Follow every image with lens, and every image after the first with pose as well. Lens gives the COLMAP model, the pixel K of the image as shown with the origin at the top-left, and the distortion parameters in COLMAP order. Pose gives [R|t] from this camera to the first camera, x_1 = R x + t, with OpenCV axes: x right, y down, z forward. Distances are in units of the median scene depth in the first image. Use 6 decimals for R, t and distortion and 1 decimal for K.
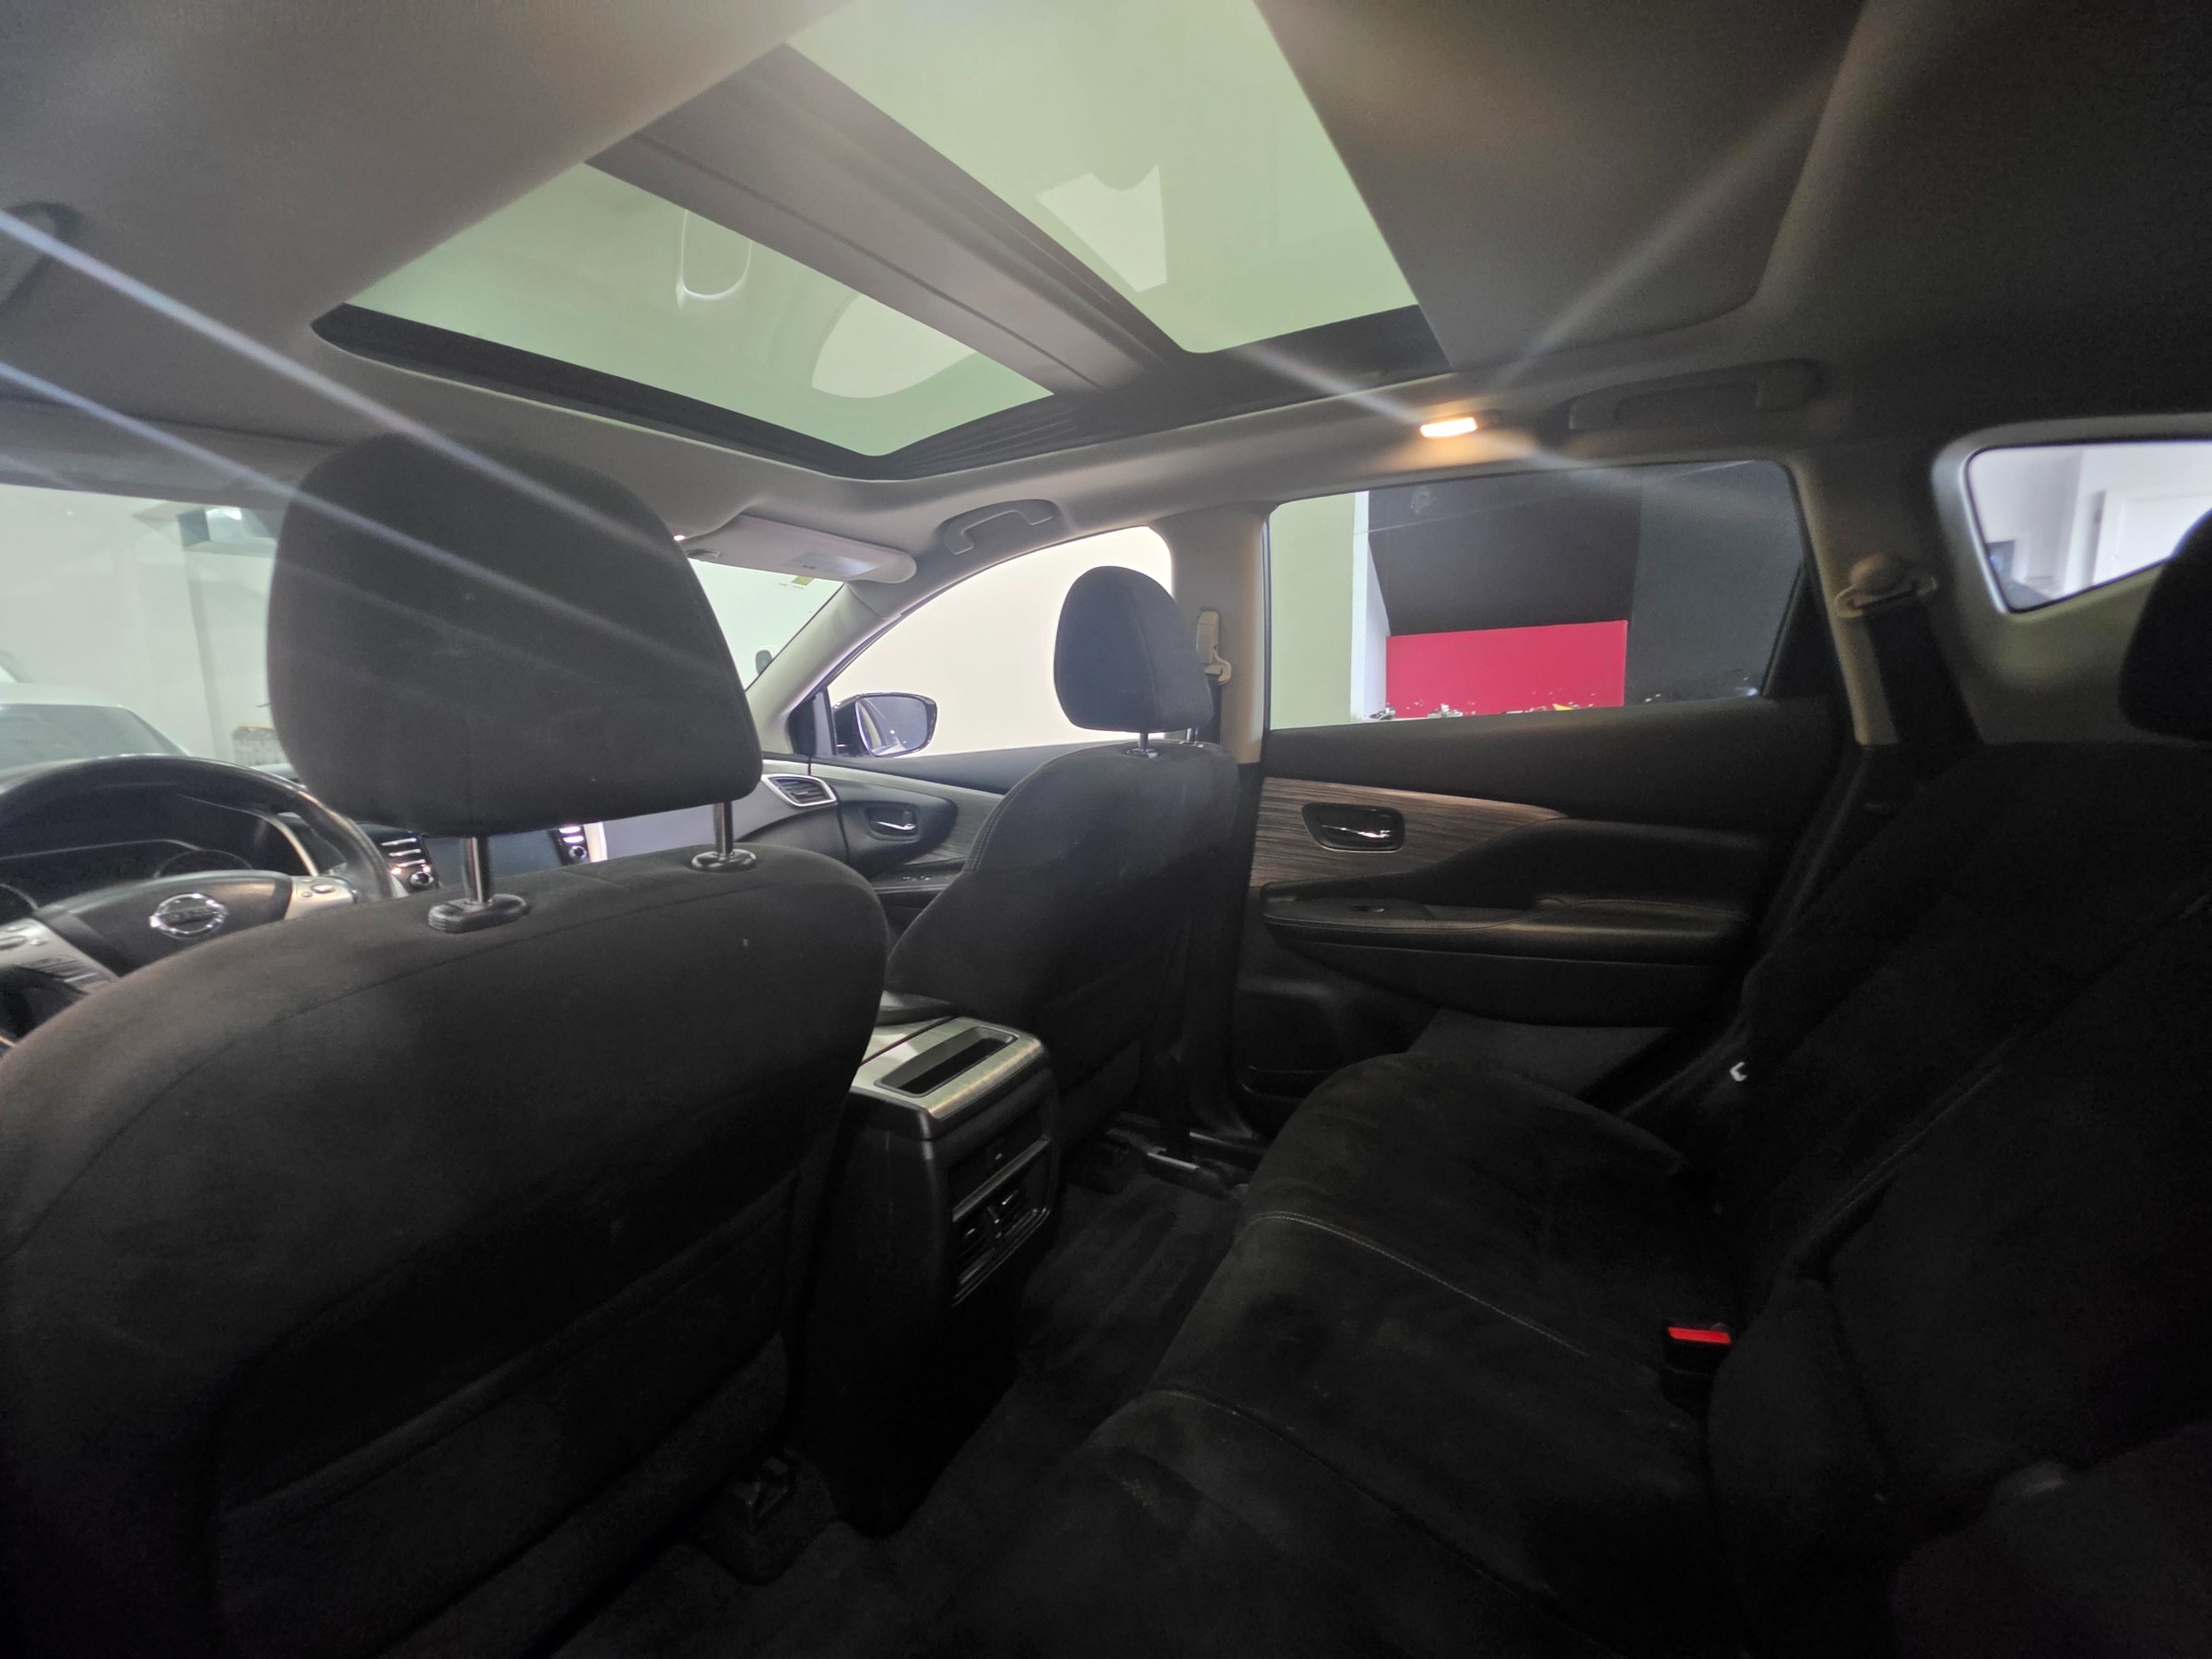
lens RADIAL K [[864.0, 0, 1106.0], [0, 864.0, 829.5], [0, 0, 1]] dist [-0.001861, -0.000179]
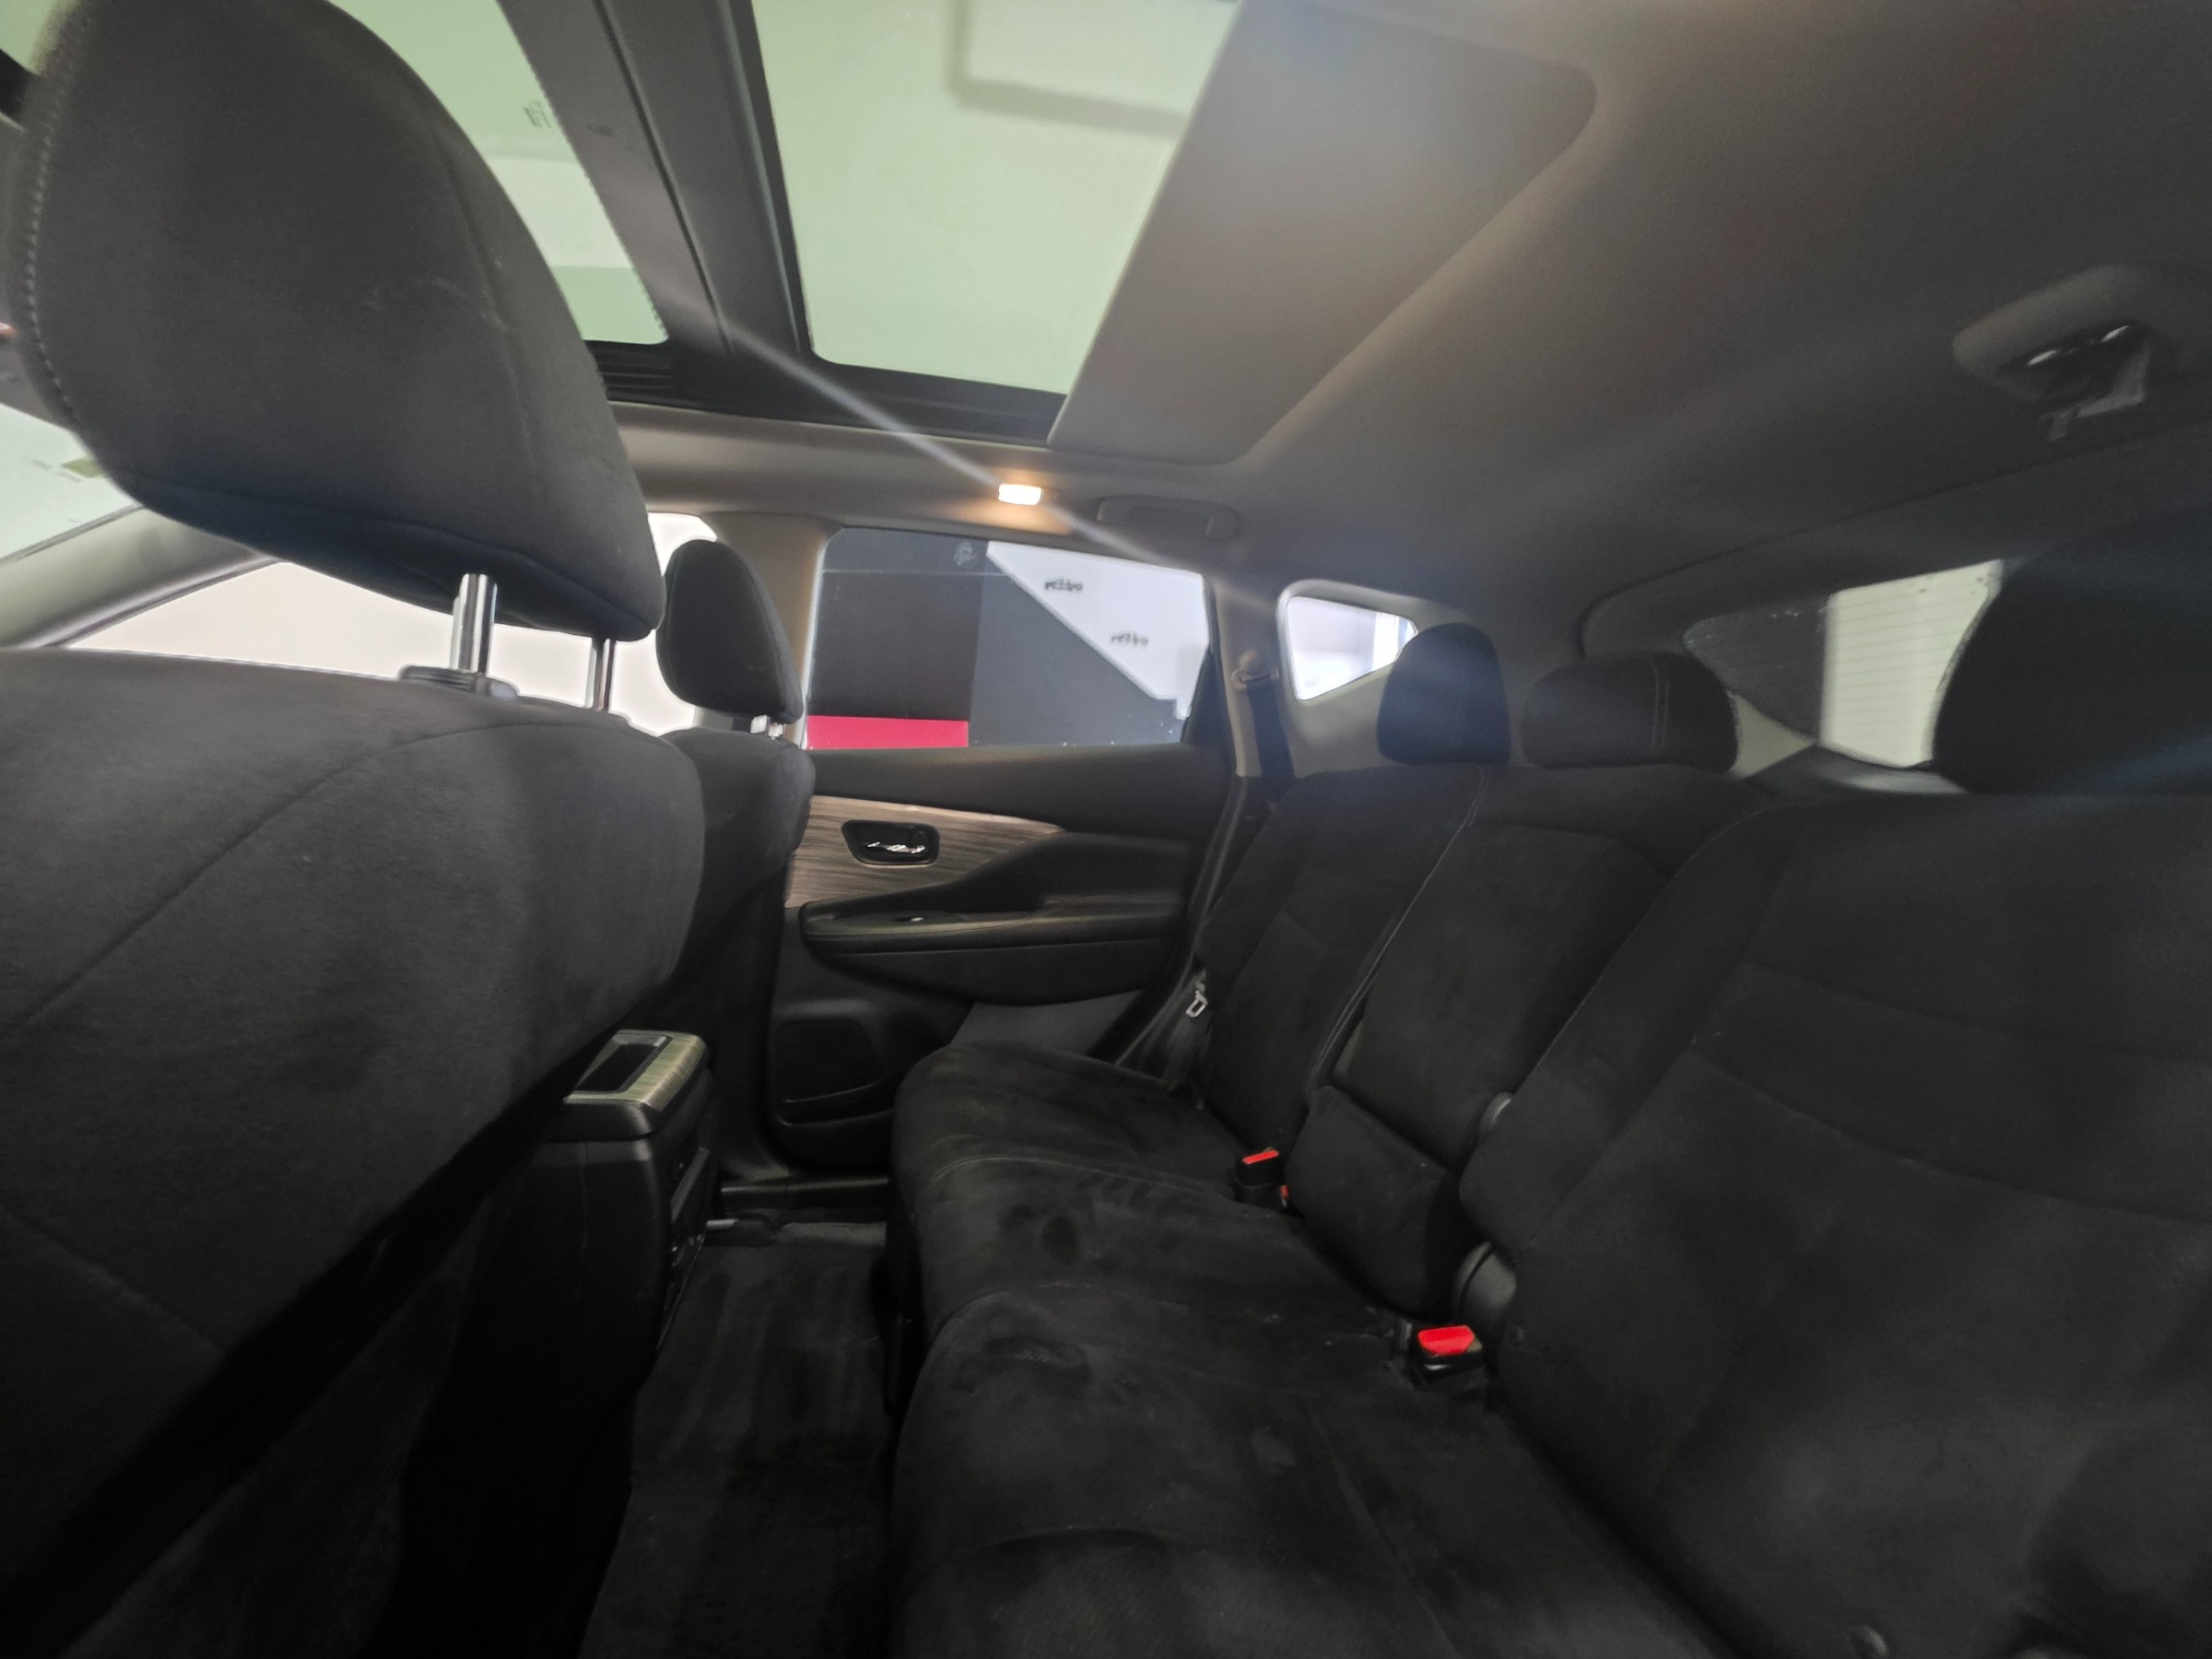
lens RADIAL K [[862.3, 0, 1106.0], [0, 862.3, 829.5], [0, 0, 1]] dist [0.000462, -0.000012]
pose [[0.750693, 0.018296, 0.660398, -0.261354], [0.046880, 0.995621, -0.080872, 0.094646], [-0.658986, 0.091670, 0.746548, 0.042213]]
